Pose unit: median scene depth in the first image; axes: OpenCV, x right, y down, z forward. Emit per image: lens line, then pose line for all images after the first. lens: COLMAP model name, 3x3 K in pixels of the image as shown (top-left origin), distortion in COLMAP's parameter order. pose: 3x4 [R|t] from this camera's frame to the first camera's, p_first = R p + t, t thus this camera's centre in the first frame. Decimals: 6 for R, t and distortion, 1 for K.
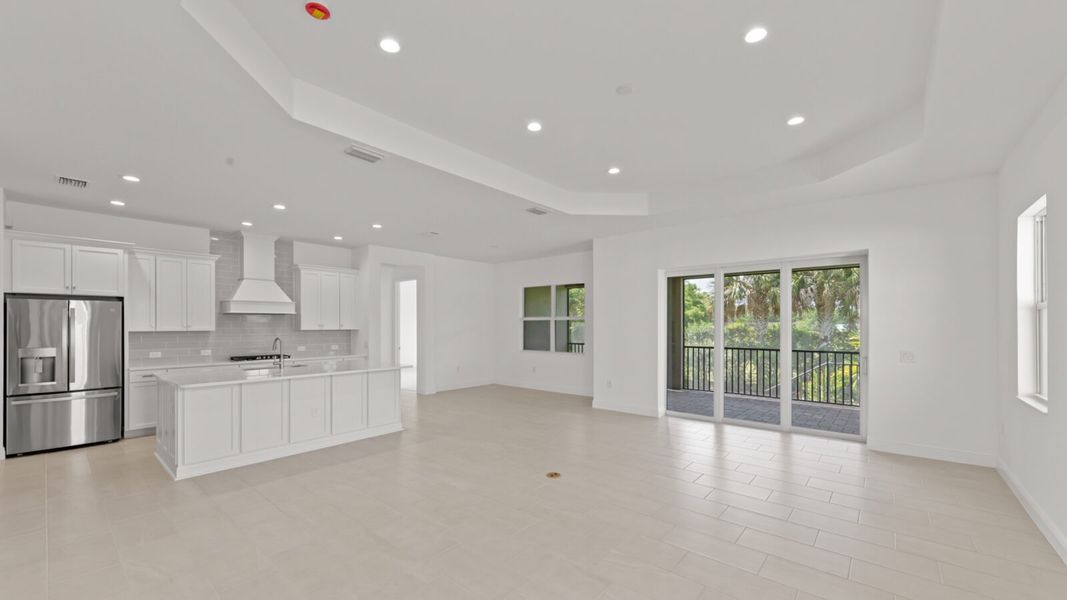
lens RADIAL K [[415.9, 0, 529.0], [0, 415.9, 327.2], [0, 0, 1]] dist [0.001159, 0.000292]
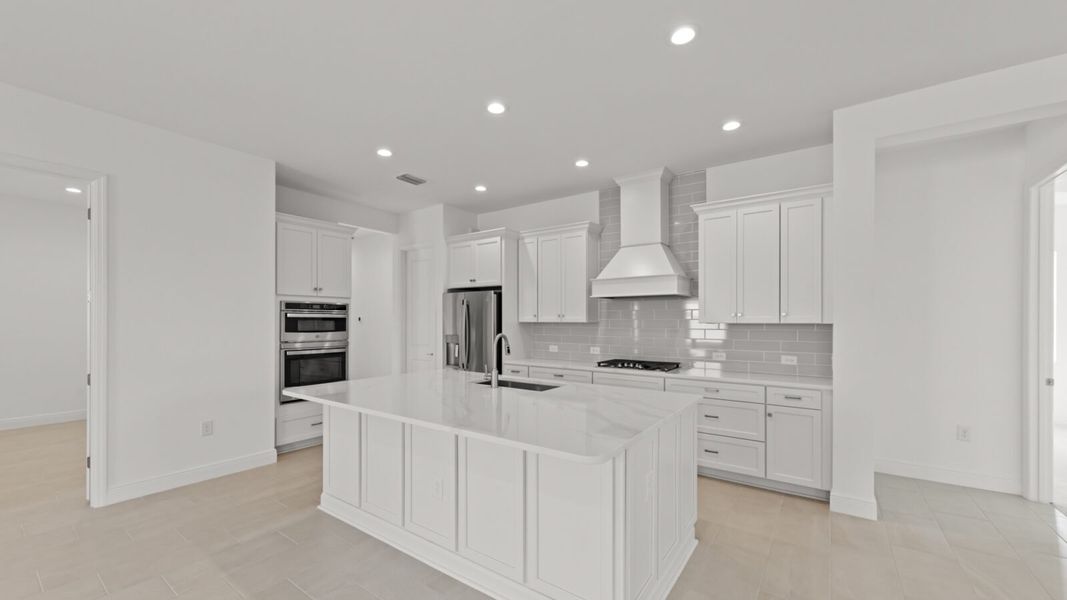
lens RADIAL K [[411.8, 0, 530.0], [0, 411.8, 318.2], [0, 0, 1]] dist [0.000679, 0.000143]
pose [[0.086906, -0.004089, -0.996208, -0.022754], [-0.006606, 0.999967, -0.004680, 0.004908], [0.996195, 0.006988, 0.086877, 0.827794]]
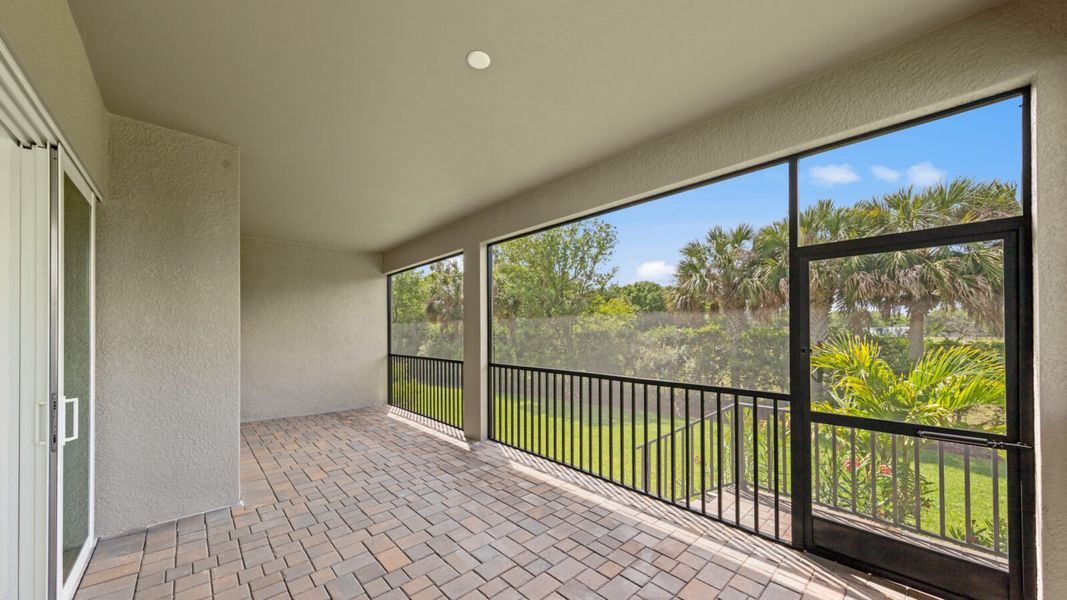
lens RADIAL K [[373.5, 0, 517.9], [0, 373.5, 327.7], [0, 0, 1]] dist [-0.000199, -0.000080]
pose [[0.989708, -0.006040, -0.142976, 0.797368], [0.004495, 0.999928, -0.011127, 0.004005], [0.143033, 0.010370, 0.989664, 0.820012]]
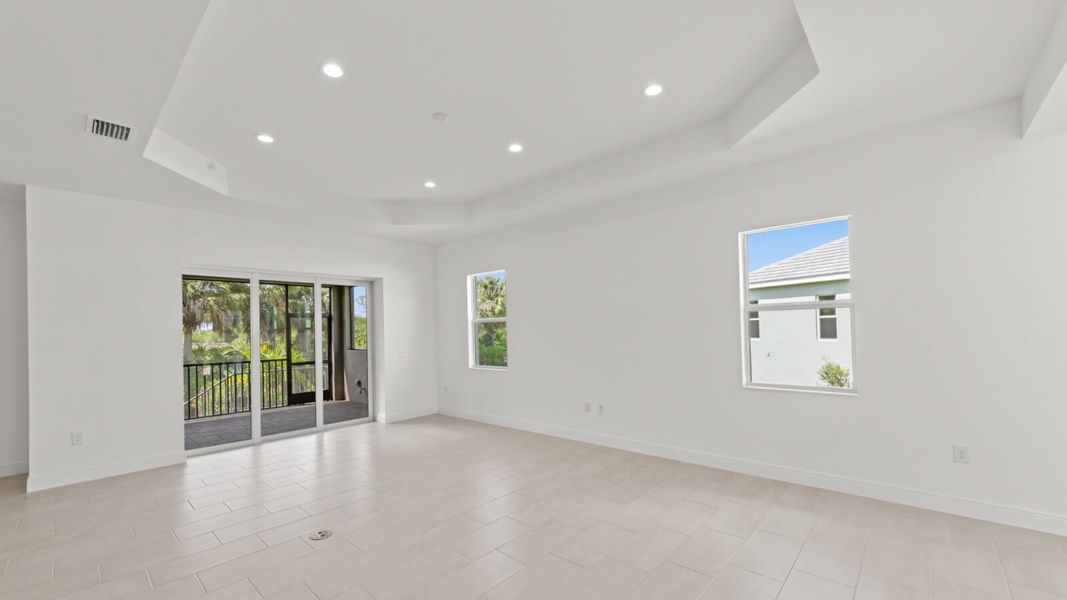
lens RADIAL K [[427.2, 0, 520.0], [0, 427.2, 329.2], [0, 0, 1]] dist [-0.001080, 0.000085]
pose [[0.042861, 0.002360, 0.999078, -0.446146], [0.026785, 0.999635, -0.003511, -0.000819], [-0.998722, 0.026911, 0.042782, 0.381562]]
